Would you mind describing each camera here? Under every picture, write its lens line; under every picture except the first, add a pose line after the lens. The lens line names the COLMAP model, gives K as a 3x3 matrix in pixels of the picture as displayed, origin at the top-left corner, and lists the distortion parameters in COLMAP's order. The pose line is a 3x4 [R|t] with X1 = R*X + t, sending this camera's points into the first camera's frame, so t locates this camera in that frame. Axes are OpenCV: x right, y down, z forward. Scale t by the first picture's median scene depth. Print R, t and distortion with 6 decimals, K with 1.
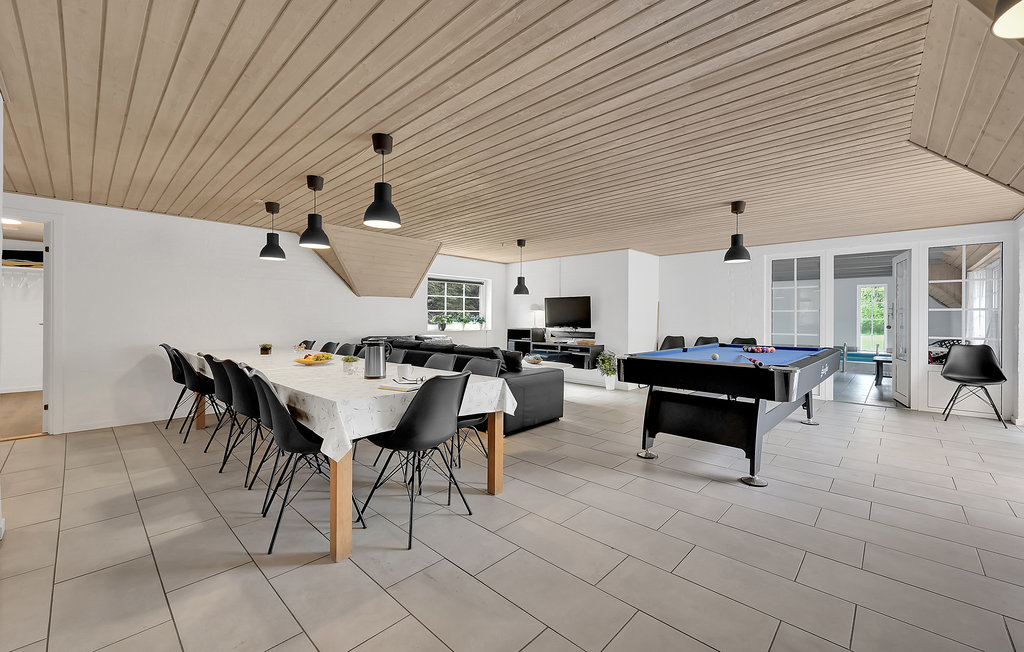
lens RADIAL K [[409.2, 0, 515.5], [0, 409.2, 319.2], [0, 0, 1]] dist [0.008582, 0.000202]
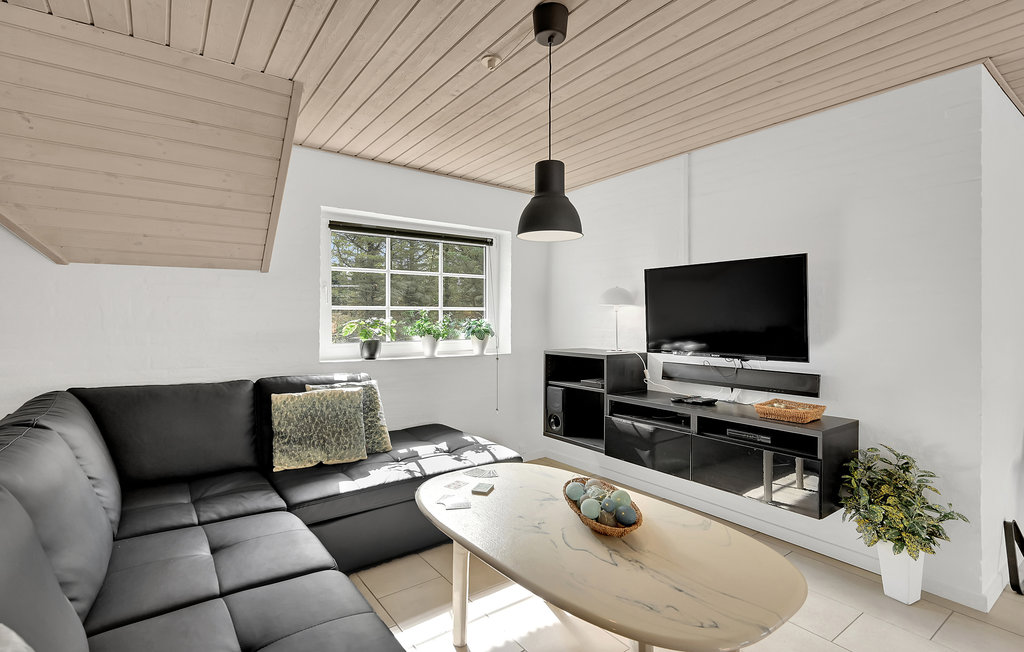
lens RADIAL K [[490.2, 0, 513.0], [0, 490.2, 321.5], [0, 0, 1]] dist [0.001294, 0.000282]
pose [[0.983512, -0.000903, -0.180842, 0.035964], [-0.000228, 0.999981, -0.006232, -0.004234], [0.180844, 0.006171, 0.983492, 0.558693]]
